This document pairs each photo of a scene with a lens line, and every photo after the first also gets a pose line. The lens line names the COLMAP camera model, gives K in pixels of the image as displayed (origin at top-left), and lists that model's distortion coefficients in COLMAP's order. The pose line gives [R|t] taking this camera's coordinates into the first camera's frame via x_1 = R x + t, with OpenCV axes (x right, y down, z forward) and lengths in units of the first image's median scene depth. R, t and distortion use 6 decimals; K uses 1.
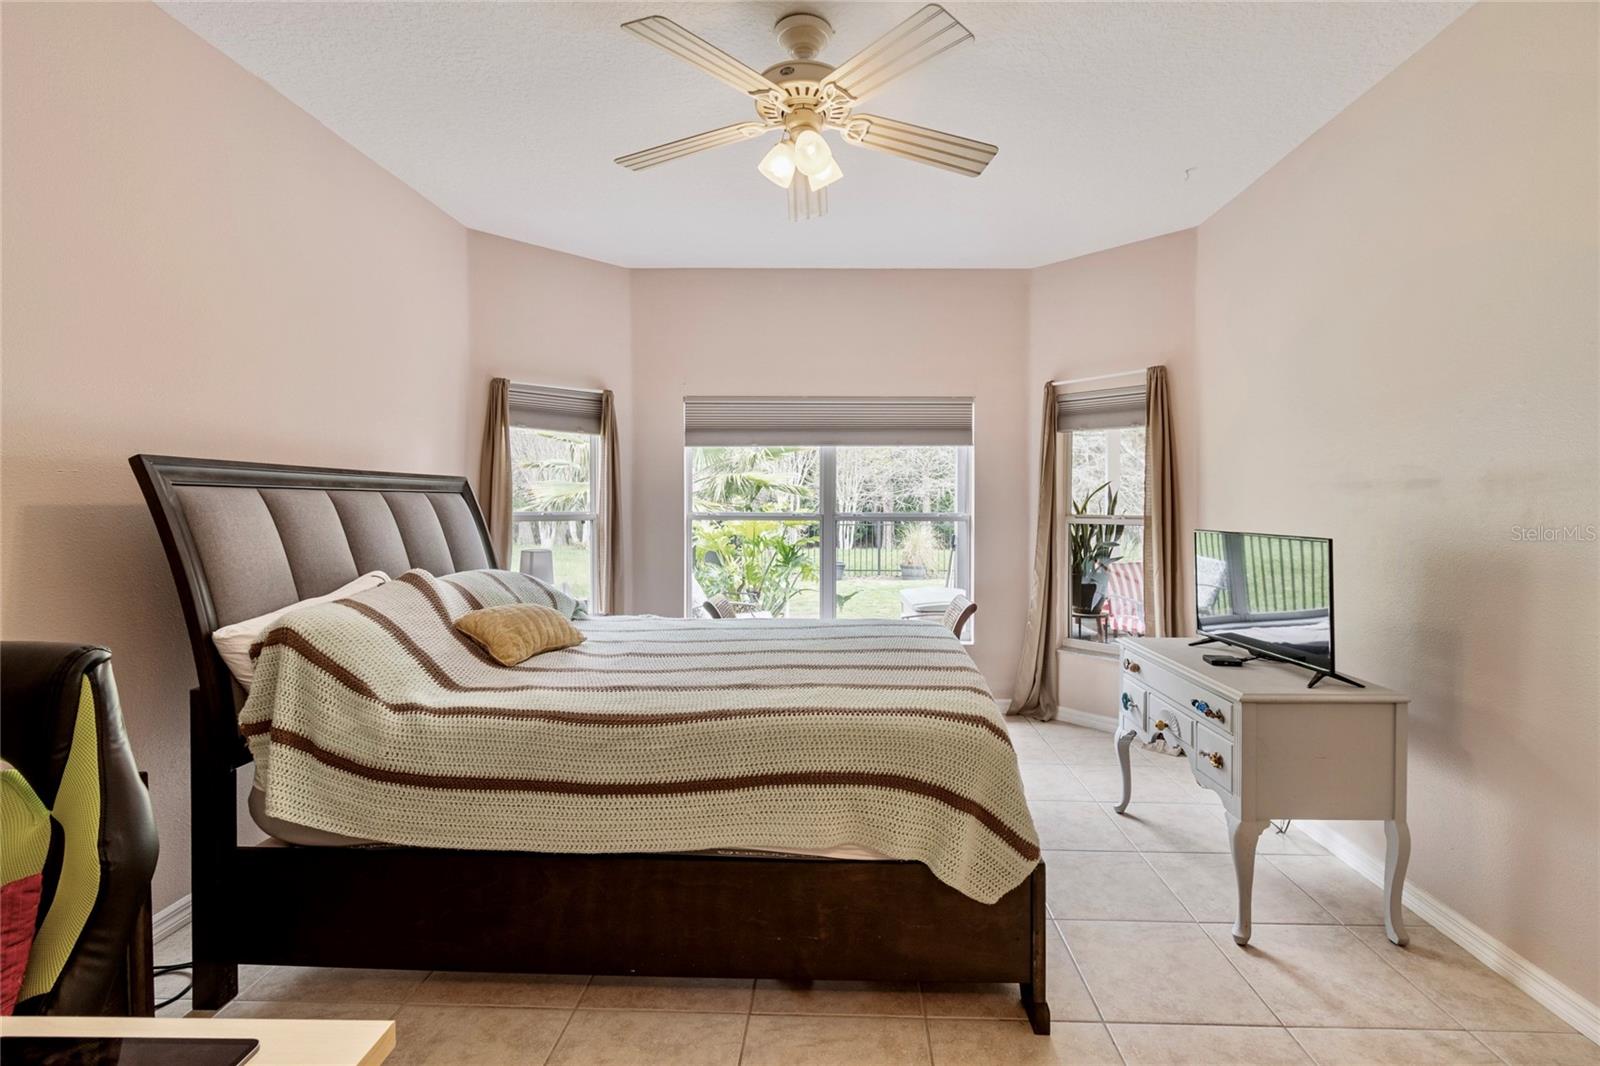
lens RADIAL K [[715.1, 0, 833.5], [0, 715.1, 514.4], [0, 0, 1]] dist [0.008177, 0.000142]
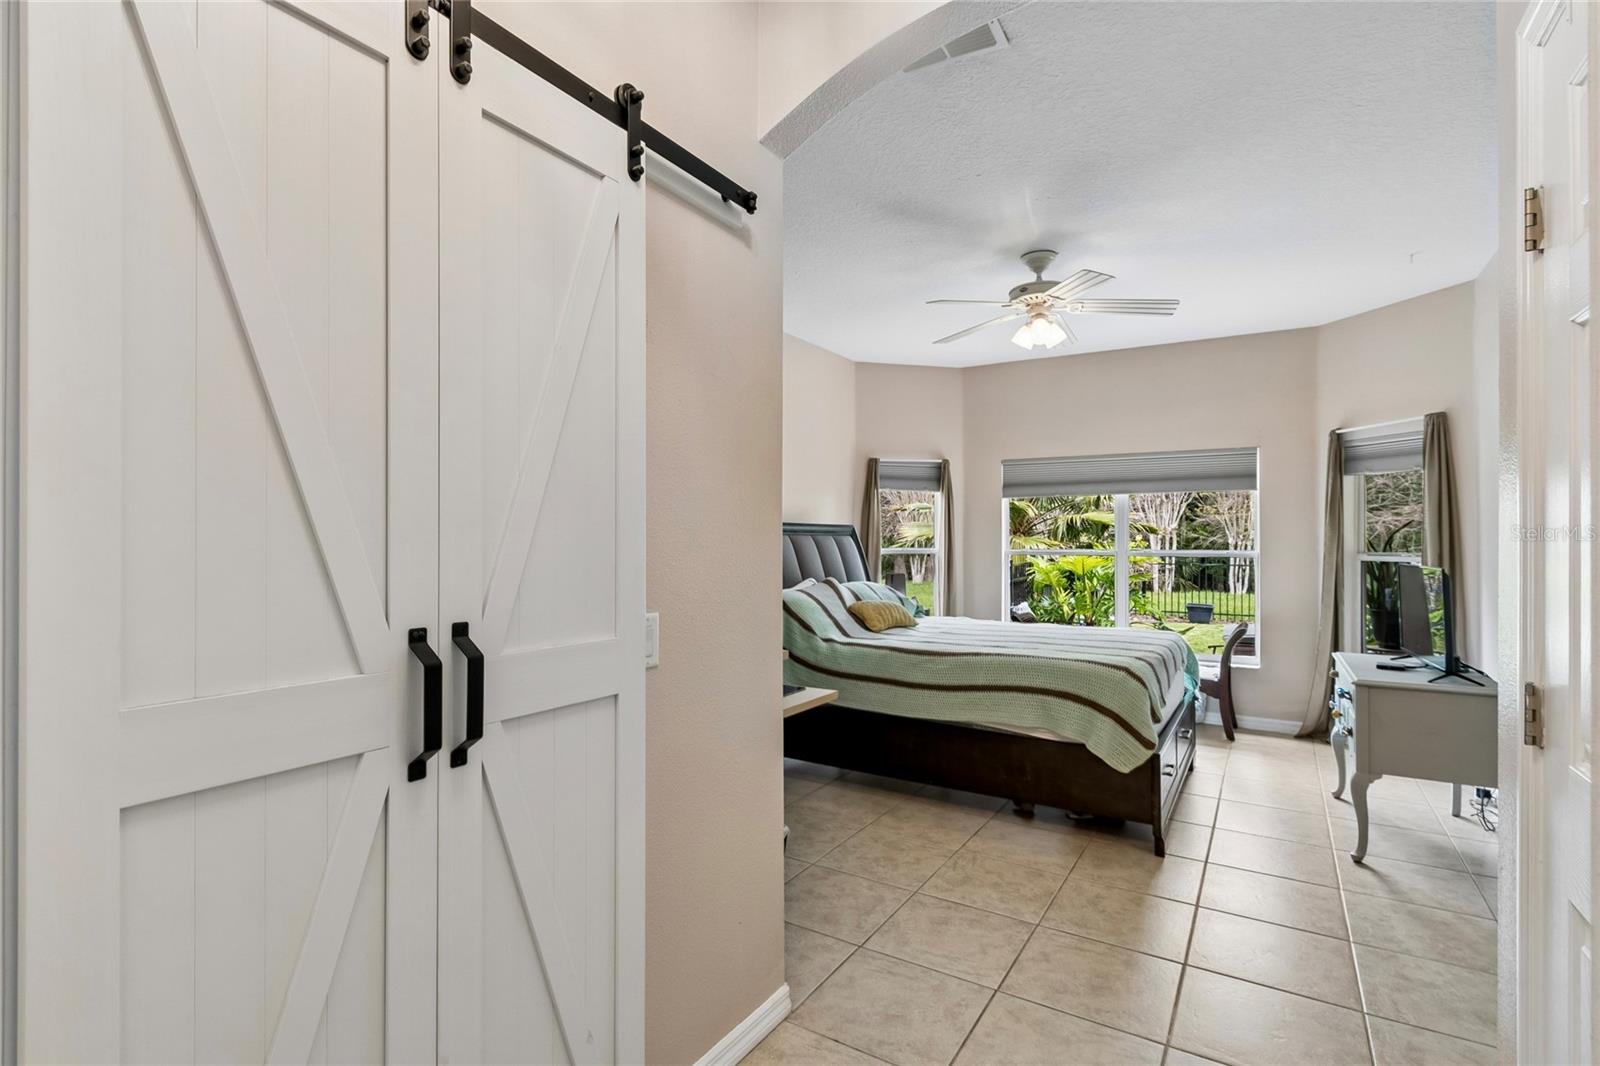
lens RADIAL K [[715.1, 0, 801.2], [0, 715.1, 542.5], [0, 0, 1]] dist [0.008177, 0.000142]
pose [[0.856357, 0.000887, -0.516384, 0.306253], [-0.008496, 0.999887, -0.012372, 0.010372], [0.516315, 0.014983, 0.856268, -0.618212]]
